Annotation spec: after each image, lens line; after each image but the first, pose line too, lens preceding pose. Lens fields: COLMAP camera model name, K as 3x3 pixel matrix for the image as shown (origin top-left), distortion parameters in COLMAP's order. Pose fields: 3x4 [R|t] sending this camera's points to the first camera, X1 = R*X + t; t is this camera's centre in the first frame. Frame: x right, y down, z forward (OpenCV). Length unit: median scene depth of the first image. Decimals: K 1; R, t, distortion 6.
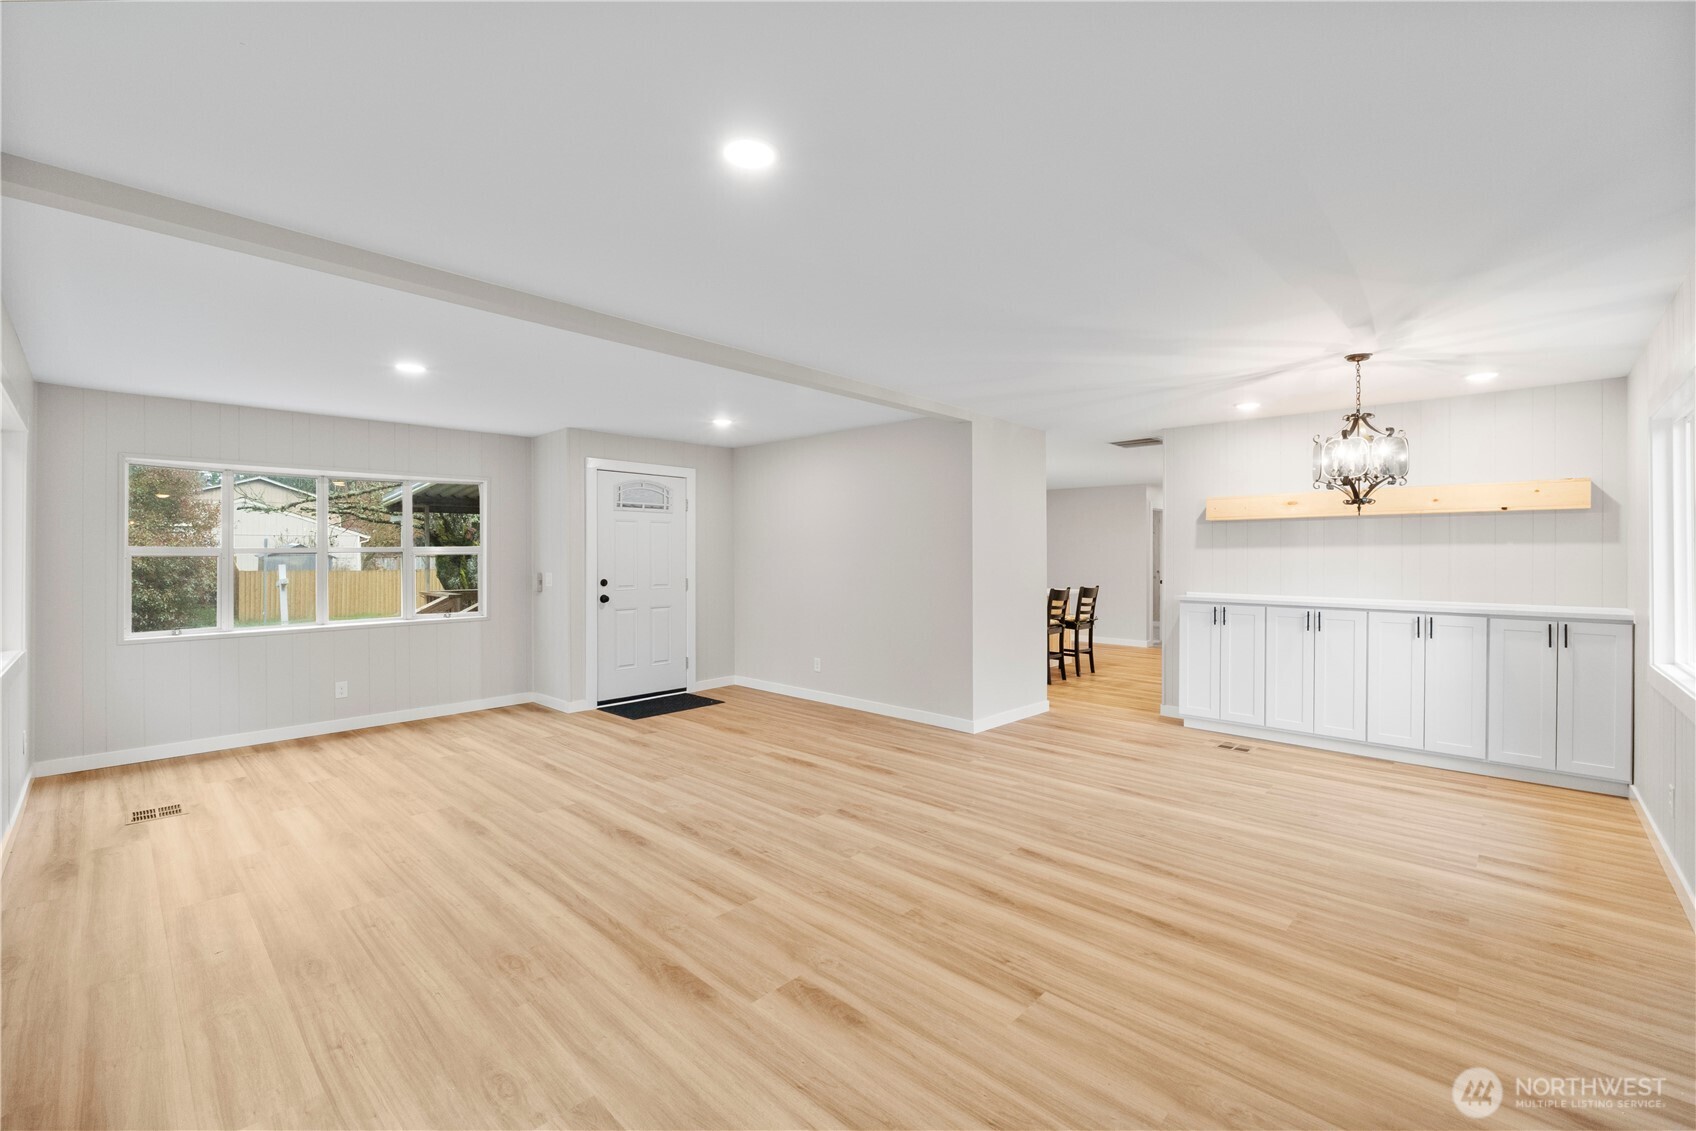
lens RADIAL K [[710.5, 0, 840.3], [0, 710.5, 559.9], [0, 0, 1]] dist [-0.011232, 0.000360]
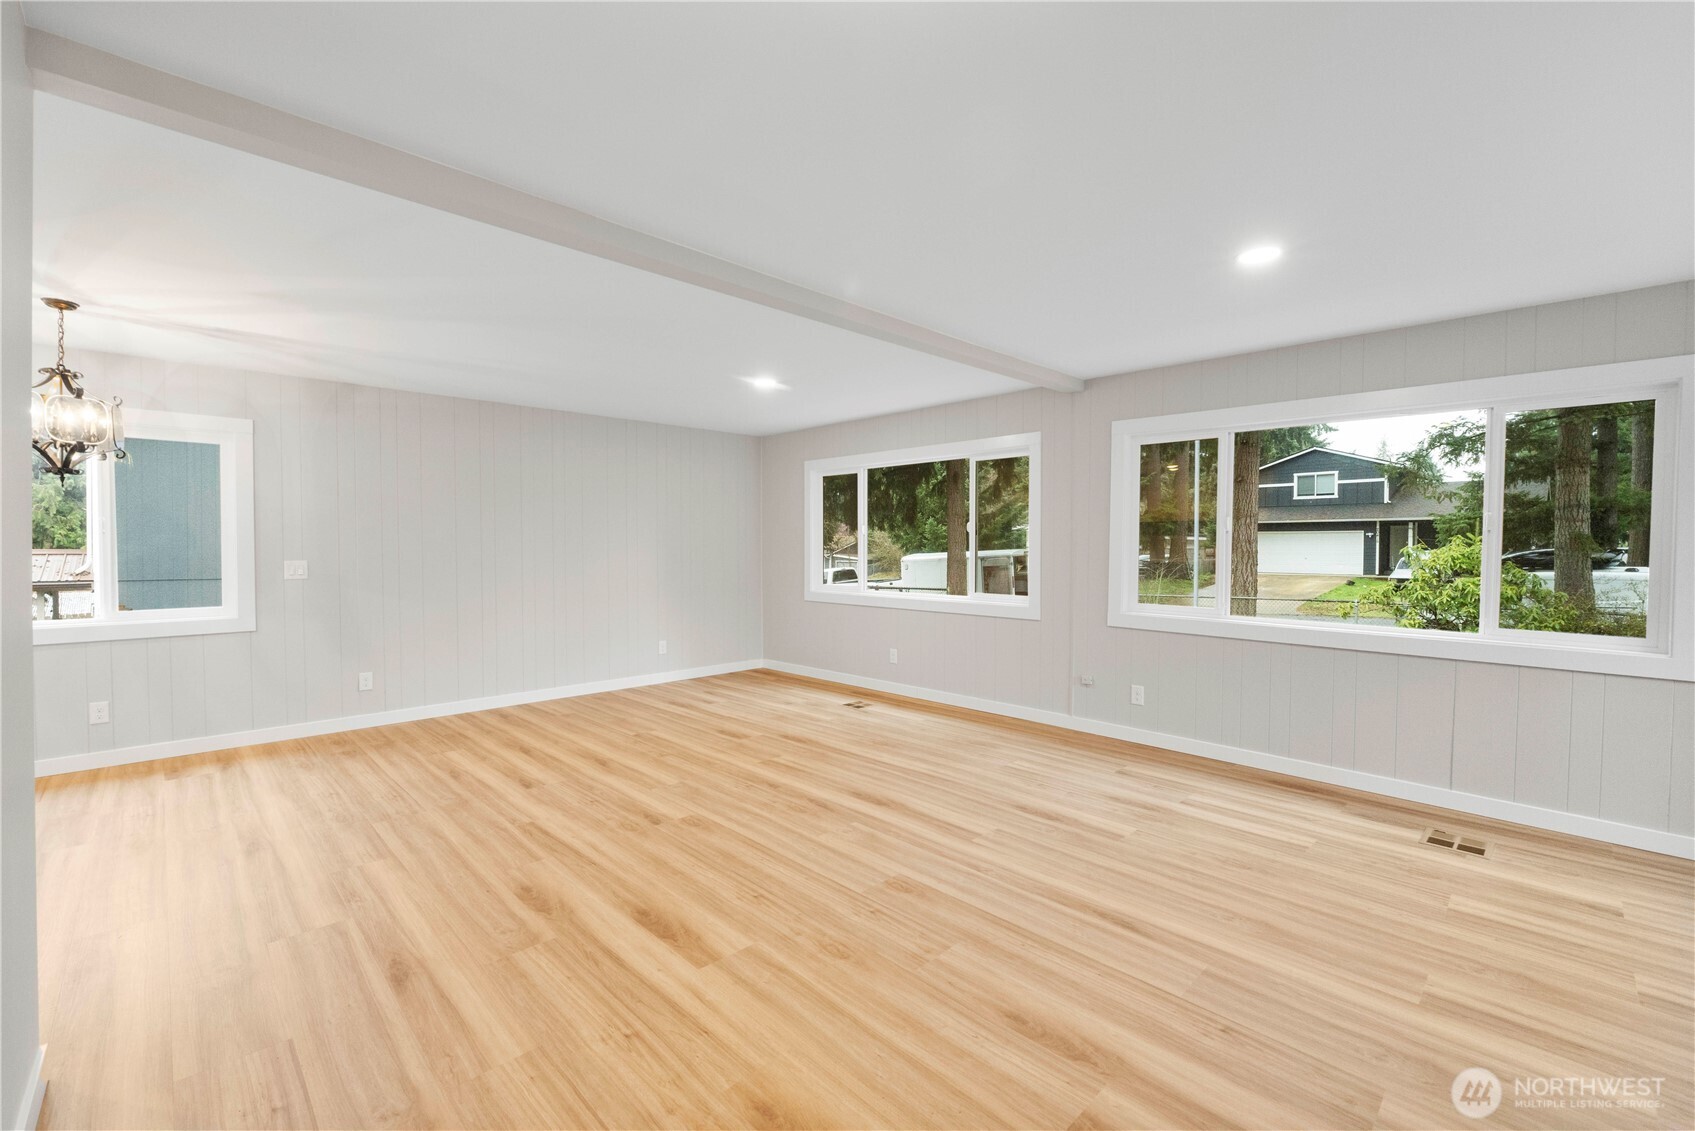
lens RADIAL K [[710.0, 0, 839.8], [0, 710.0, 559.9], [0, 0, 1]] dist [-0.011232, 0.000360]
pose [[-0.999357, -0.004230, 0.035594, -0.258171], [-0.003360, 0.999695, 0.024470, 0.002526], [-0.035687, 0.024335, -0.999067, 1.867031]]
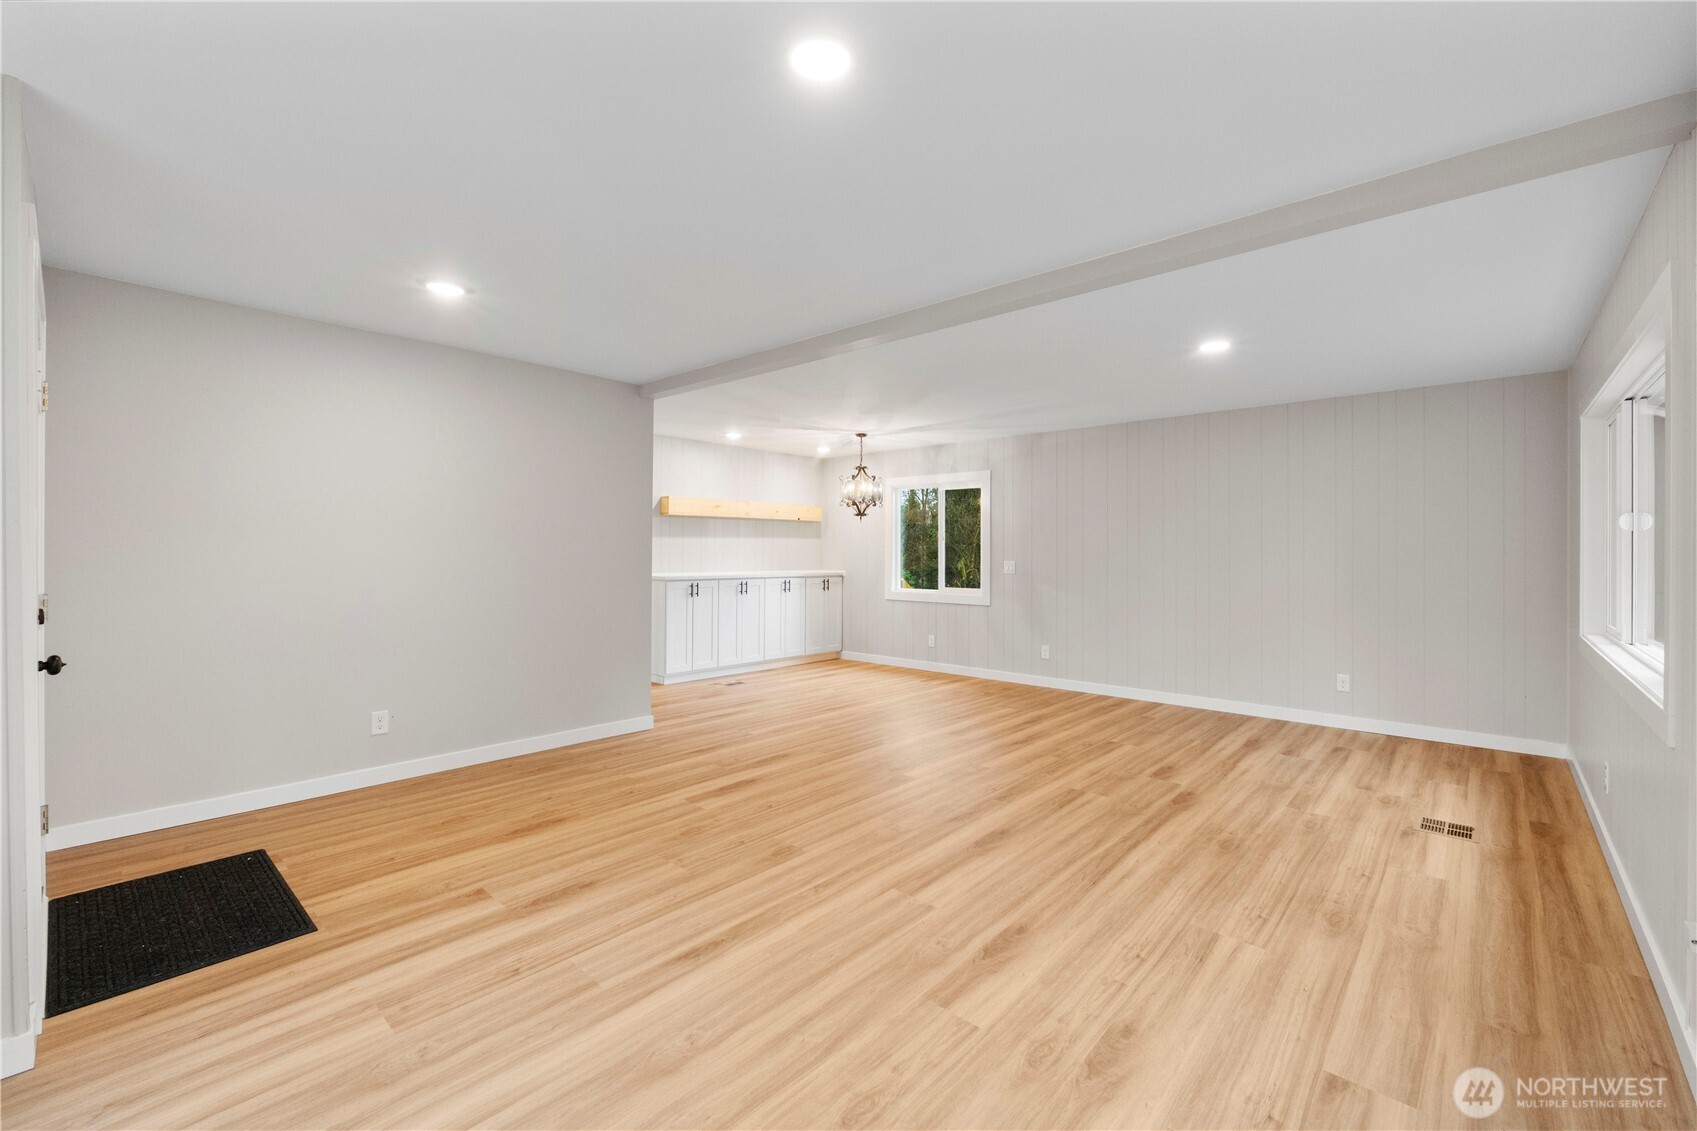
lens RADIAL K [[710.9, 0, 856.7], [0, 710.9, 541.0], [0, 0, 1]] dist [-0.011744, -0.000138]
pose [[-0.034594, 0.009239, 0.999359, -1.118509], [-0.000552, 0.999957, -0.009264, 0.002828], [-0.999401, -0.000872, -0.034587, 1.094832]]
